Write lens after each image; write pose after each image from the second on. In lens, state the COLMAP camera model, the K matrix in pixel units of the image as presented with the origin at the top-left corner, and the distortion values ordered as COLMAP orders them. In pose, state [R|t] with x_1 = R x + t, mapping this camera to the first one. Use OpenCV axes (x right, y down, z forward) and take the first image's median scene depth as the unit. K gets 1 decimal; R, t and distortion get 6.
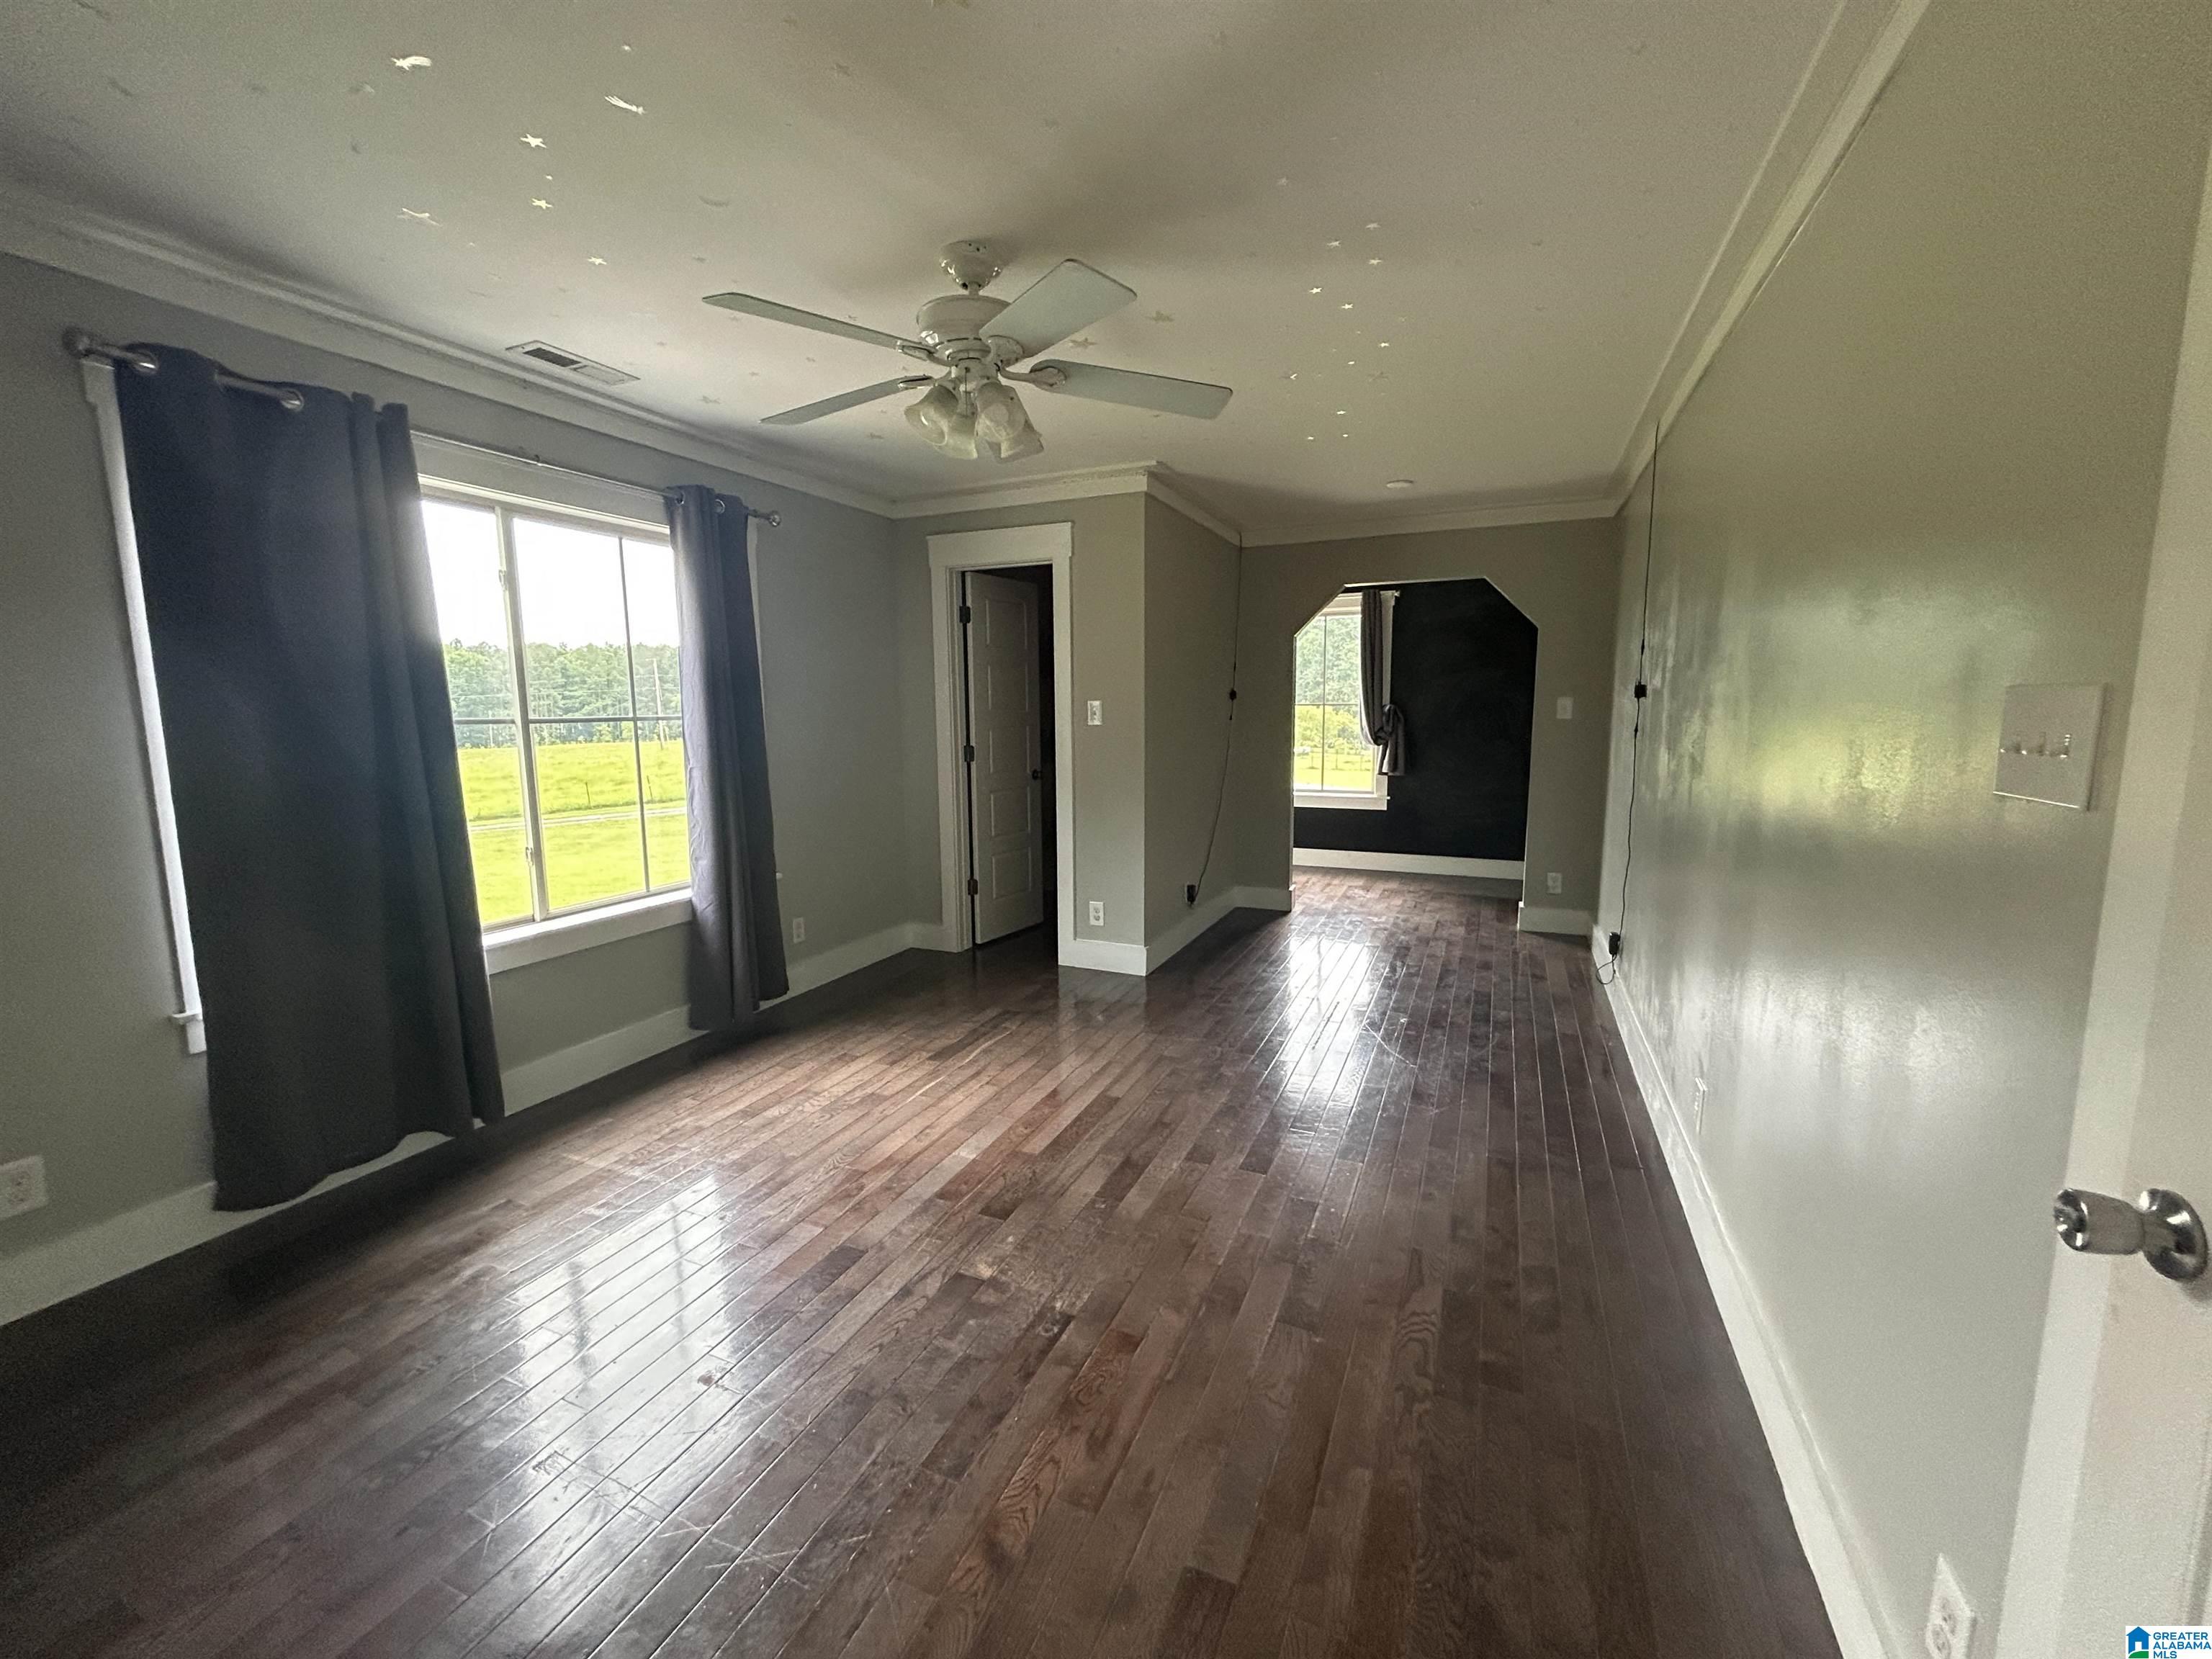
lens RADIAL K [[891.0, 0, 1106.0], [0, 891.0, 829.5], [0, 0, 1]] dist [0.020923, -0.000011]
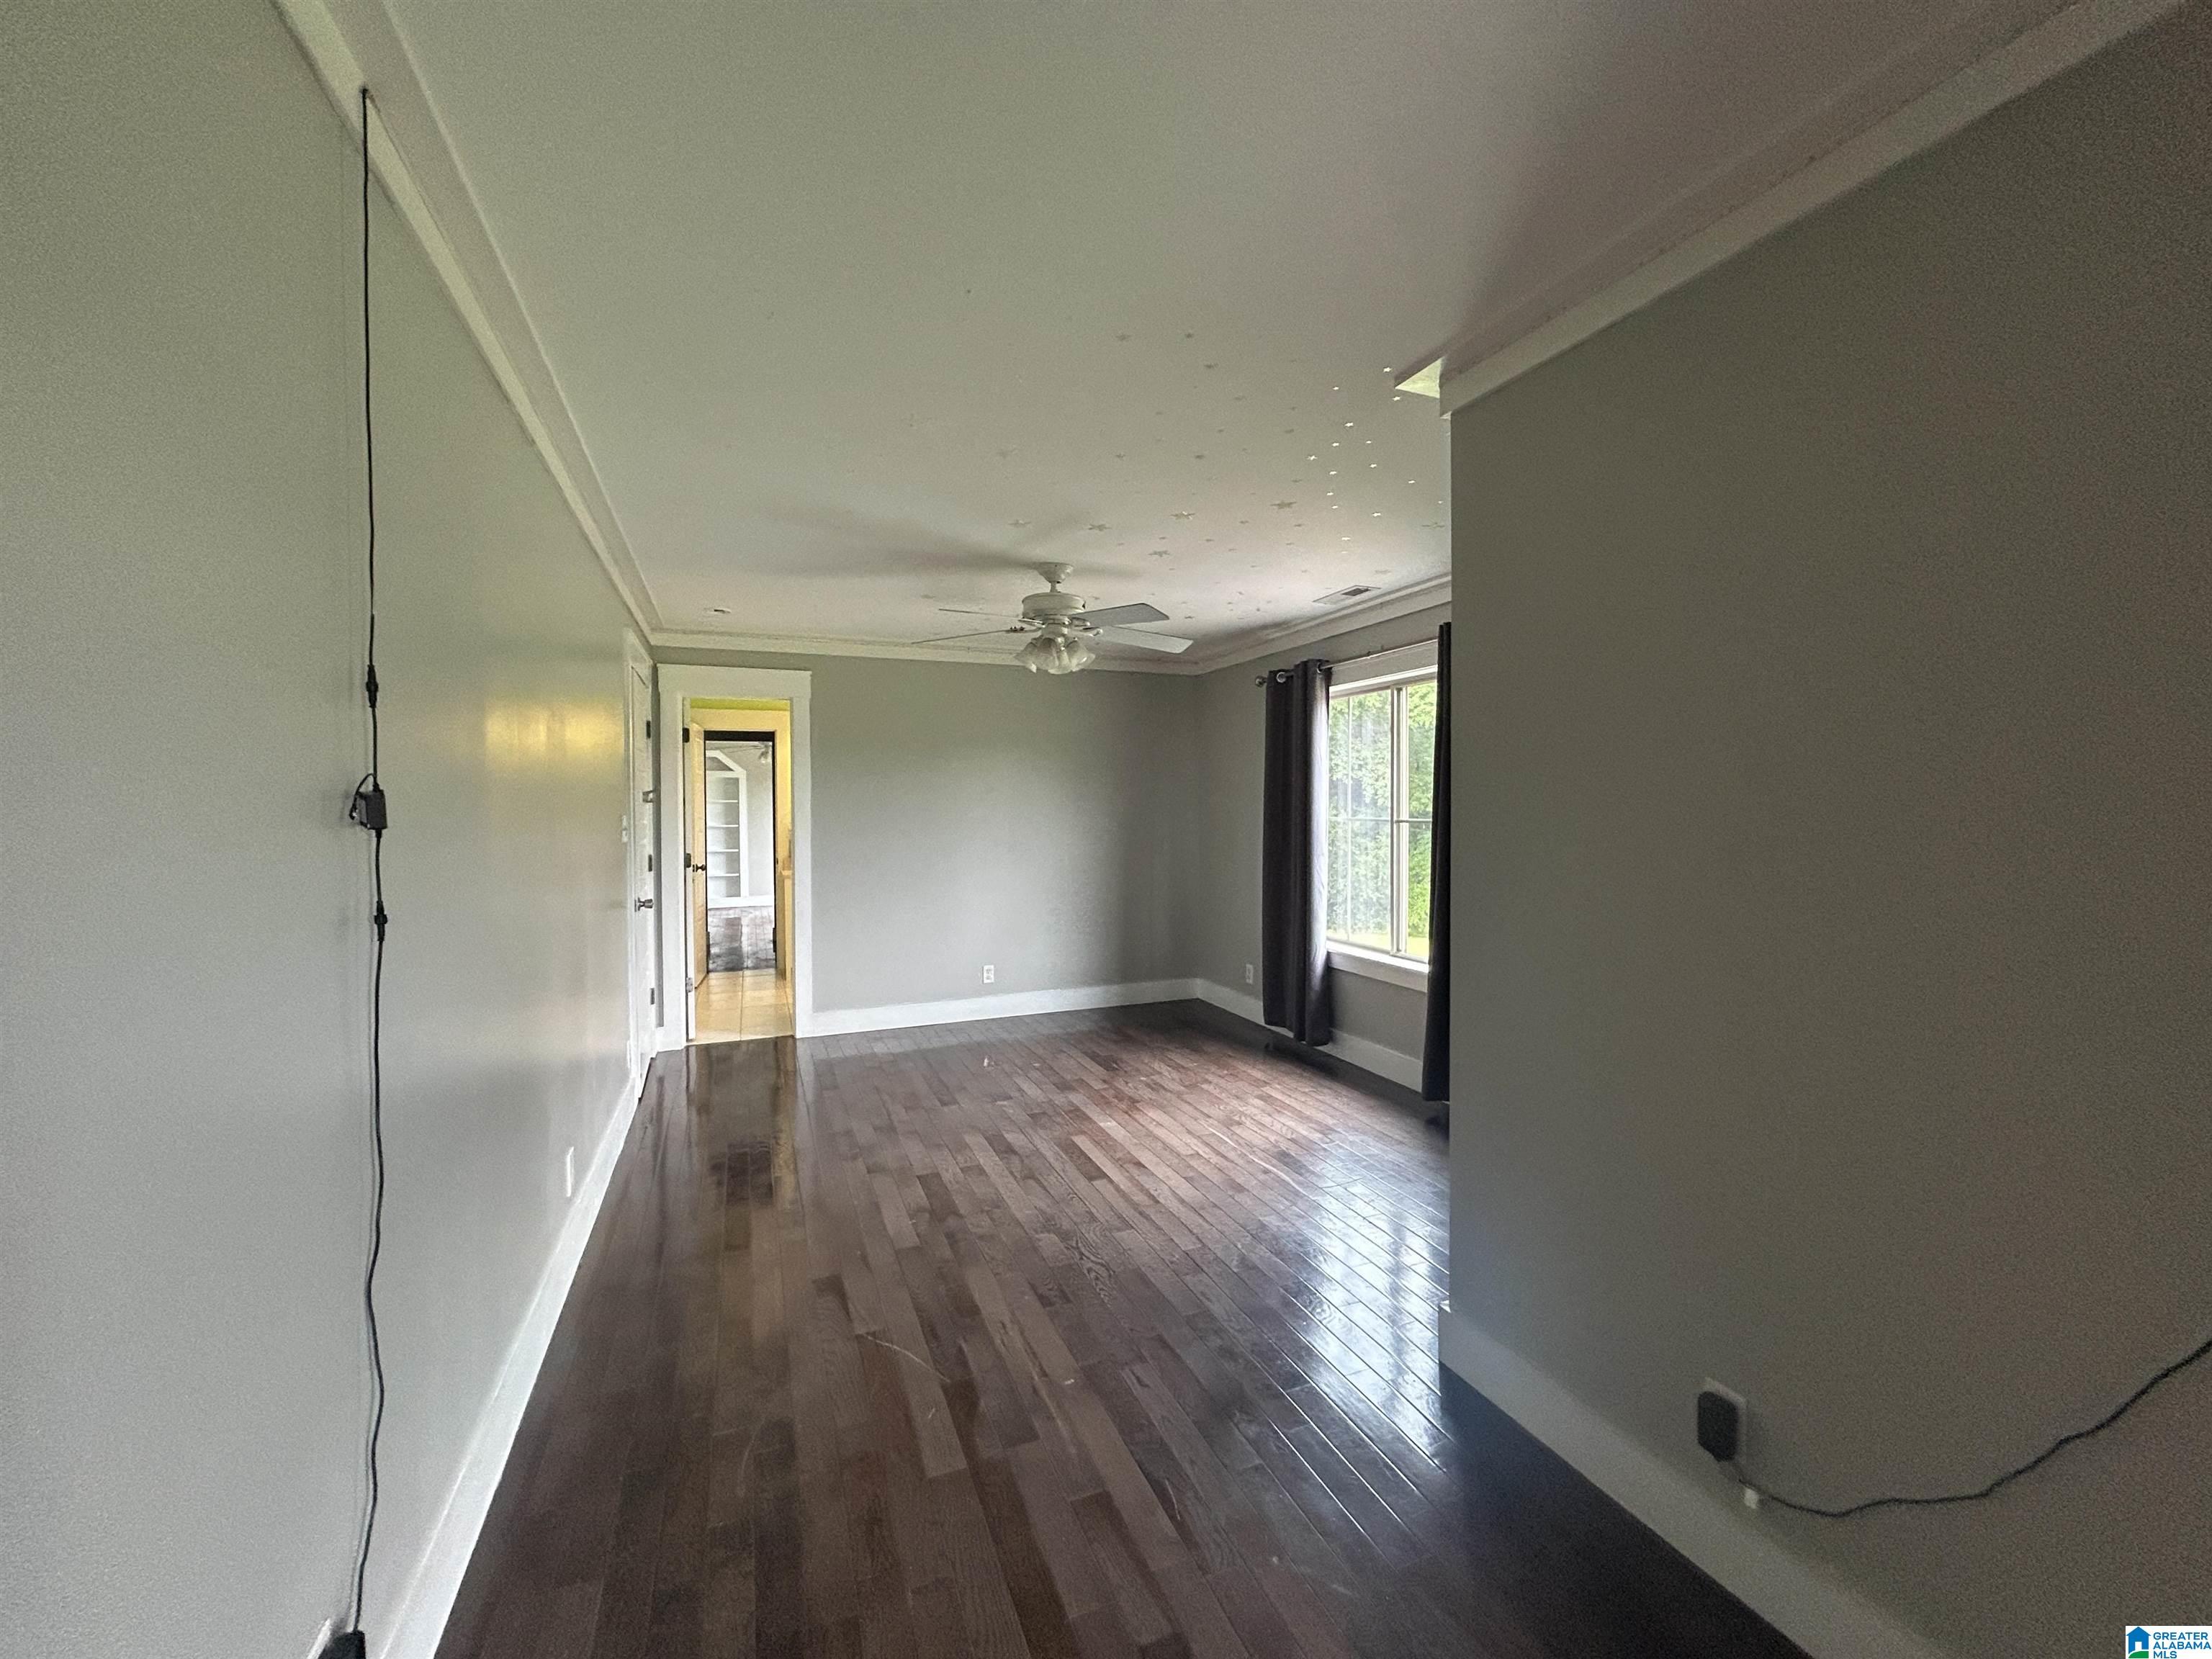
lens RADIAL K [[891.0, 0, 1106.0], [0, 891.0, 829.5], [0, 0, 1]] dist [0.020923, -0.000011]
pose [[-0.693766, 0.030873, -0.719538, 0.795914], [-0.091936, 0.987111, 0.130997, -0.269267], [0.714308, 0.157033, -0.681986, 1.754603]]
